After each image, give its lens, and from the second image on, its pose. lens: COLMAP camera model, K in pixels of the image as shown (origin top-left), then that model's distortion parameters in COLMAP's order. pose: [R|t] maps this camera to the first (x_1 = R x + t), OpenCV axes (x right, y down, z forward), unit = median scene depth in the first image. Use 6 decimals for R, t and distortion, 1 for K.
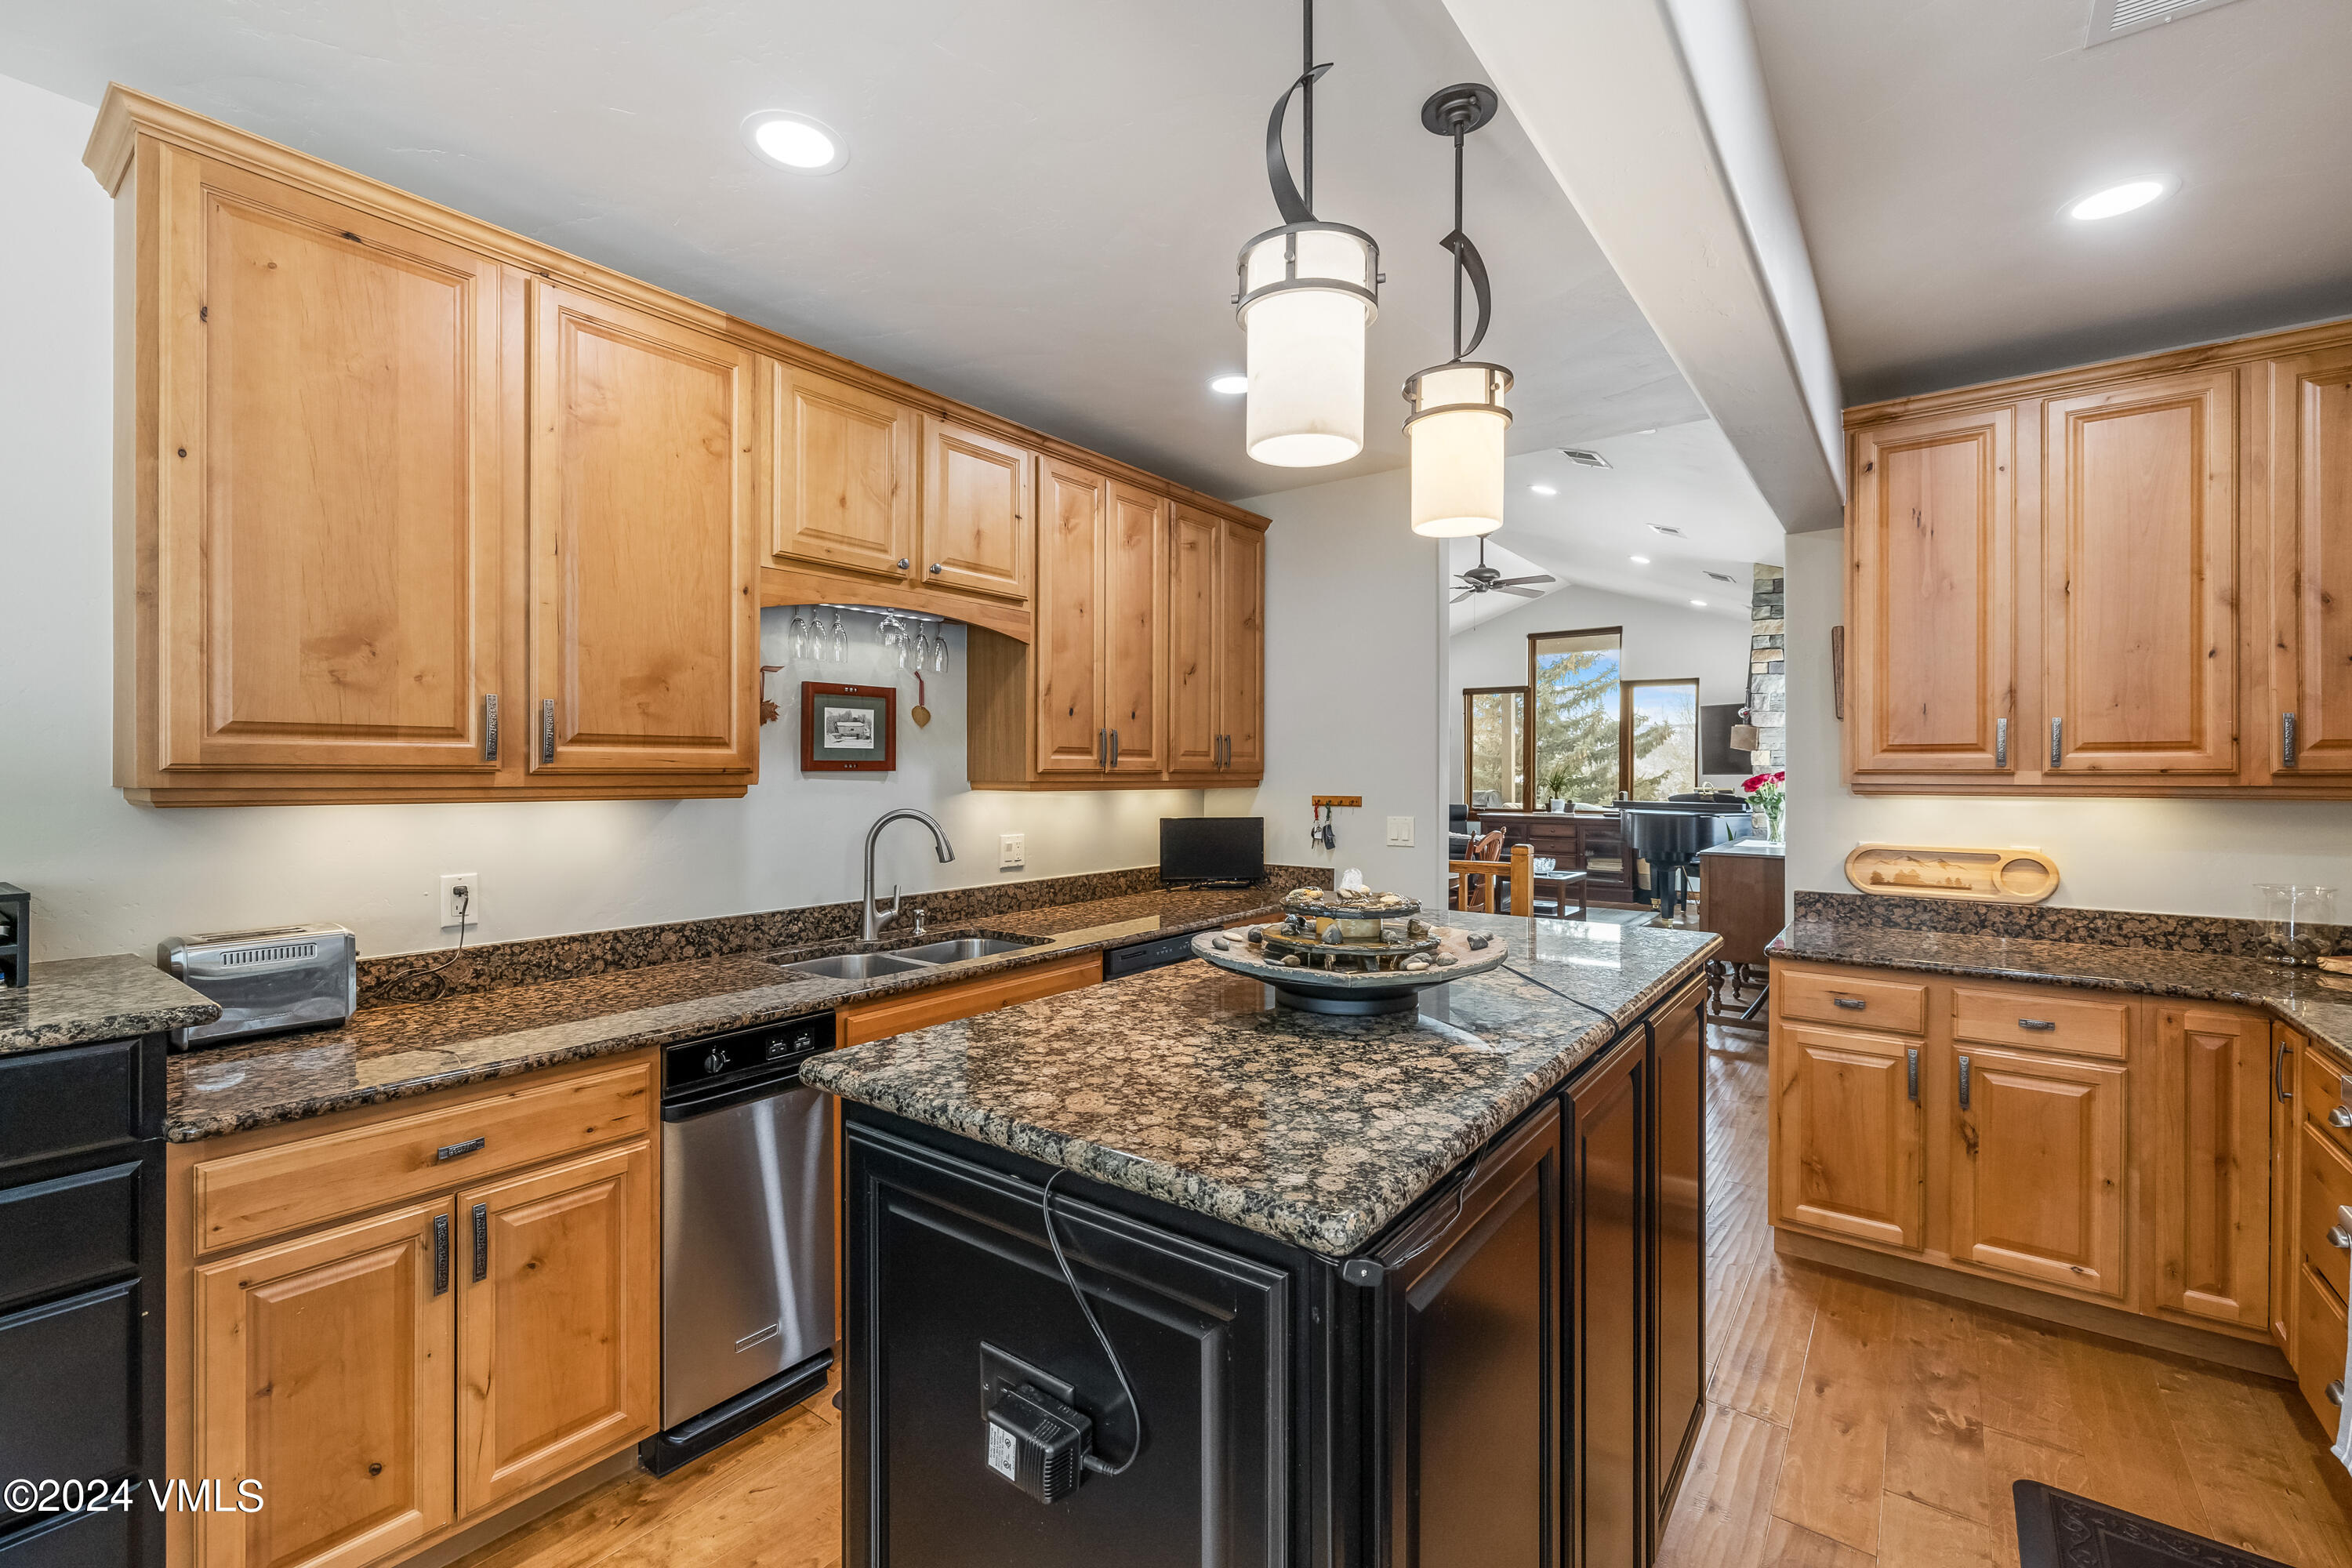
lens RADIAL K [[1005.8, 0, 1162.3], [0, 1005.8, 777.7], [0, 0, 1]] dist [-0.002228, -0.000248]
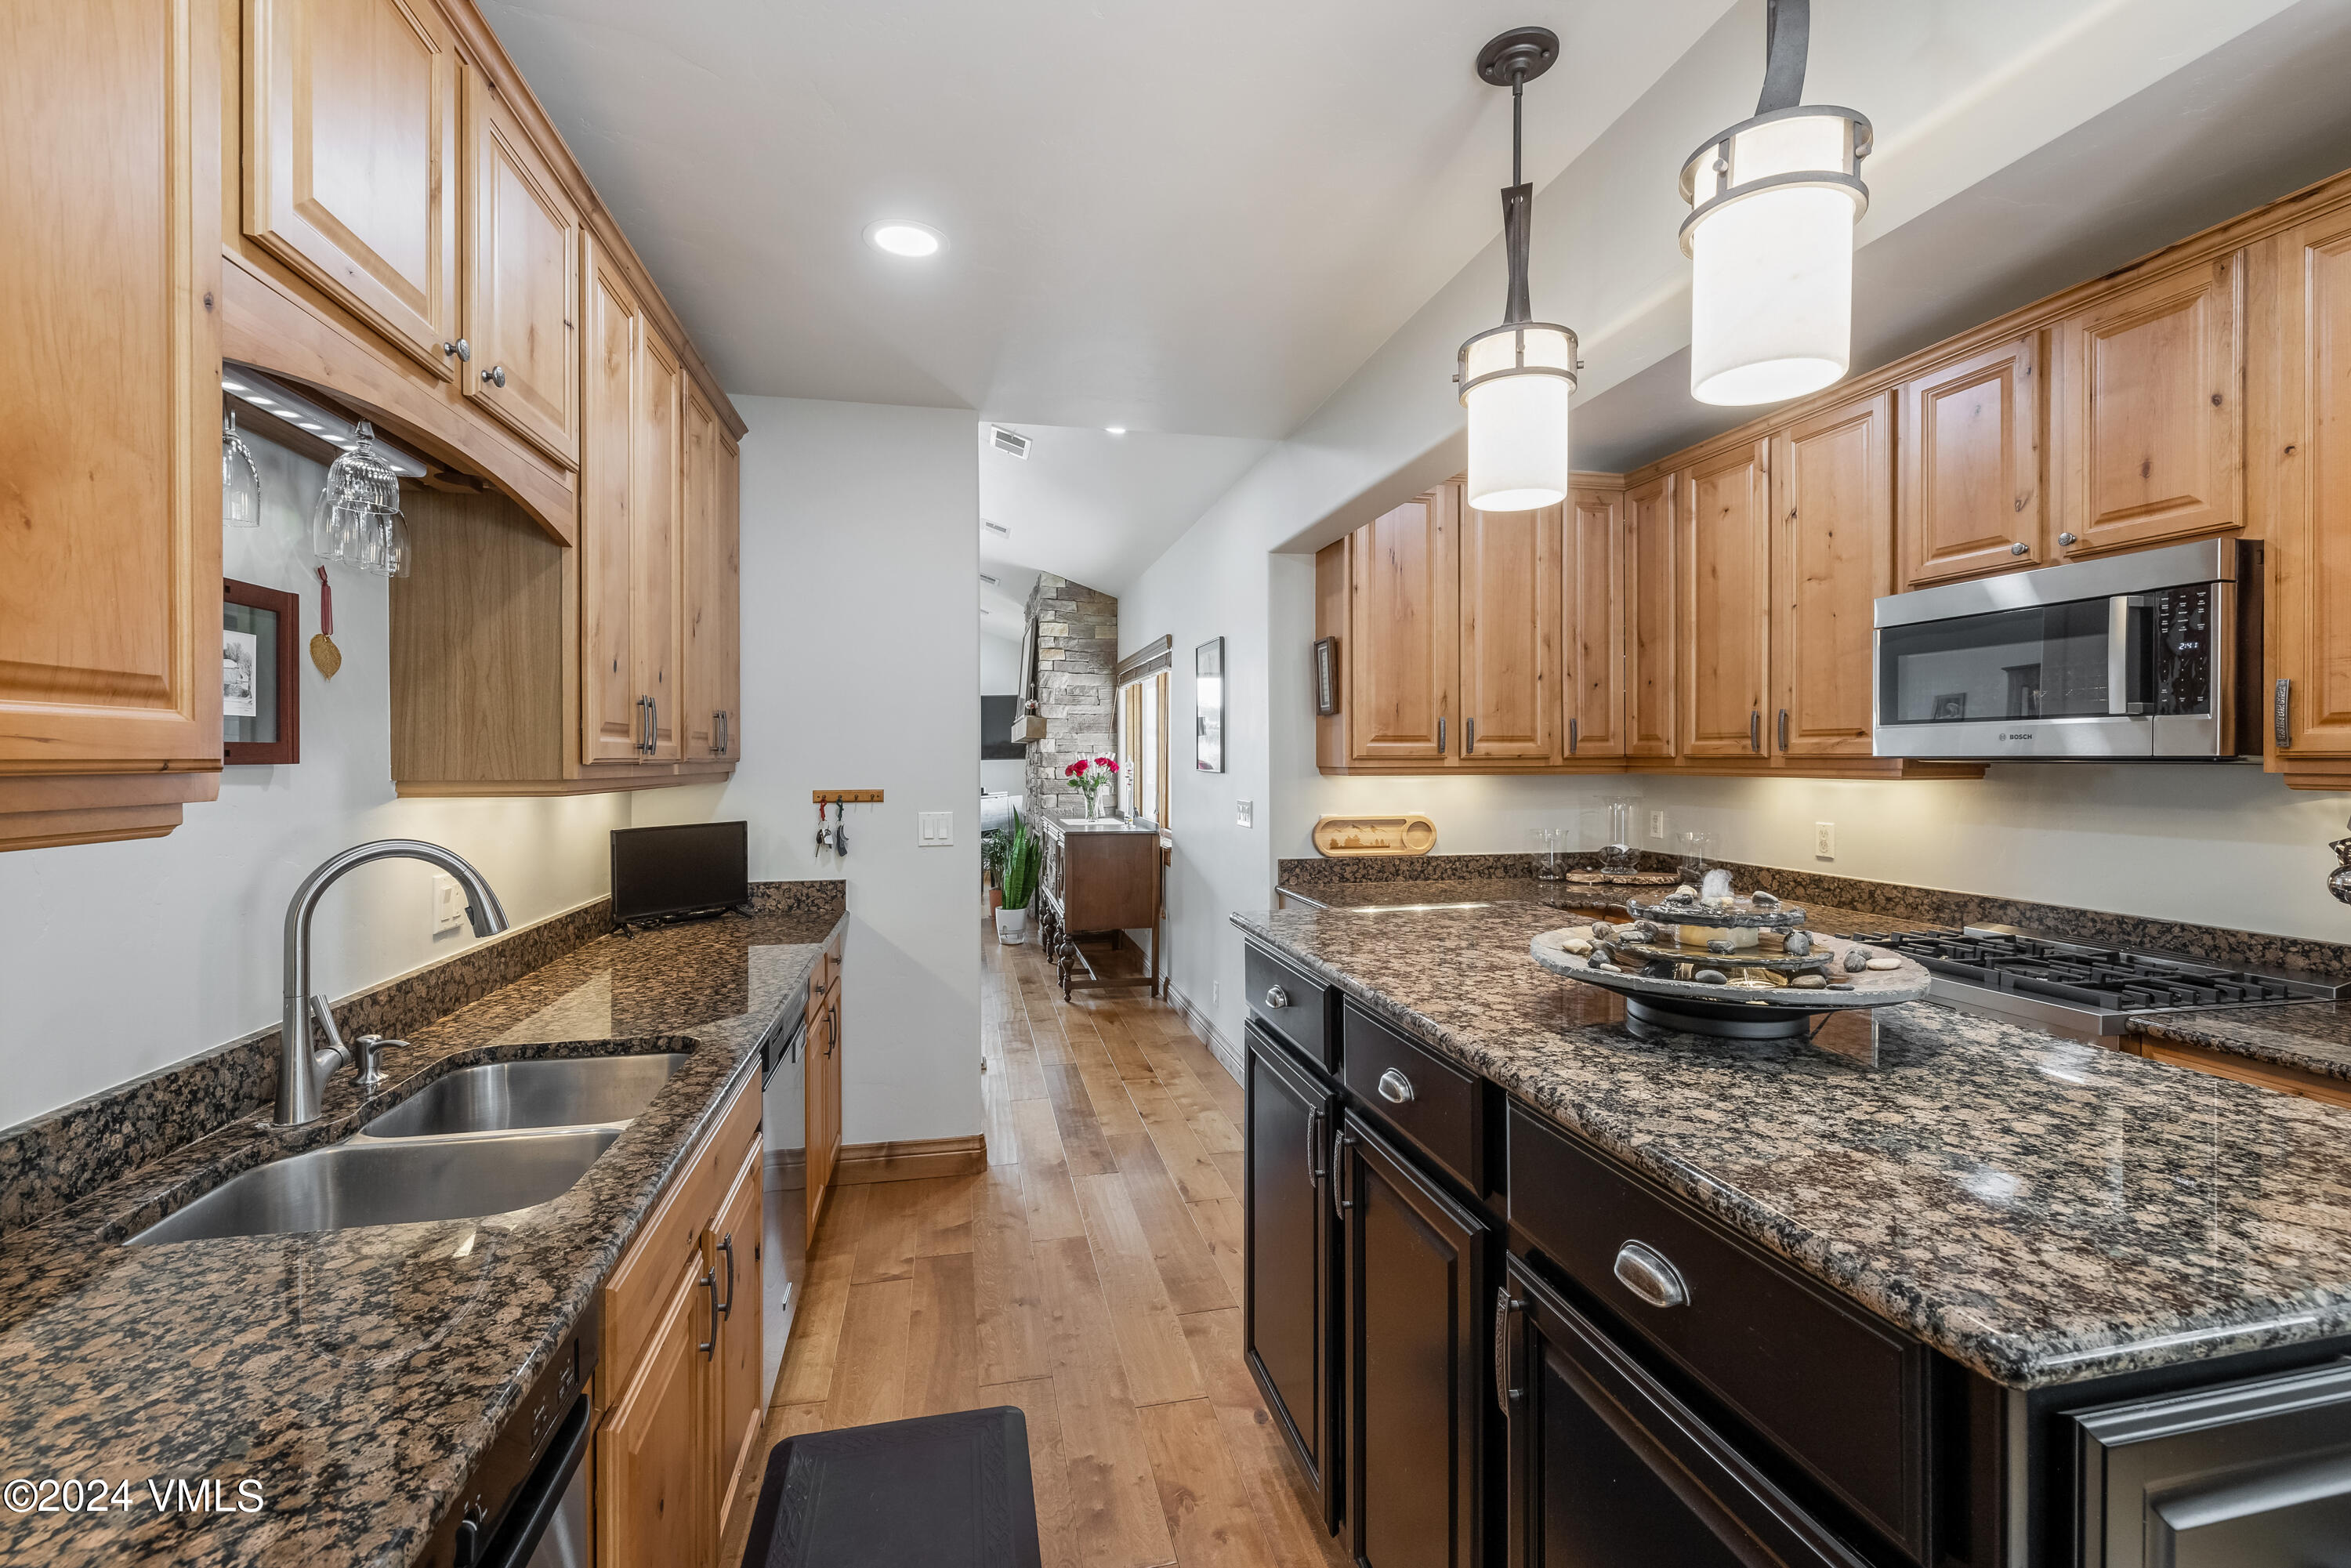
lens RADIAL K [[1005.3, 0, 1162.1], [0, 1005.3, 771.1], [0, 0, 1]] dist [-0.002228, -0.000248]
pose [[0.649434, -0.014420, 0.760281, -0.389606], [0.009848, 0.999896, 0.010553, -0.004495], [-0.760354, 0.000633, 0.649508, 0.388082]]
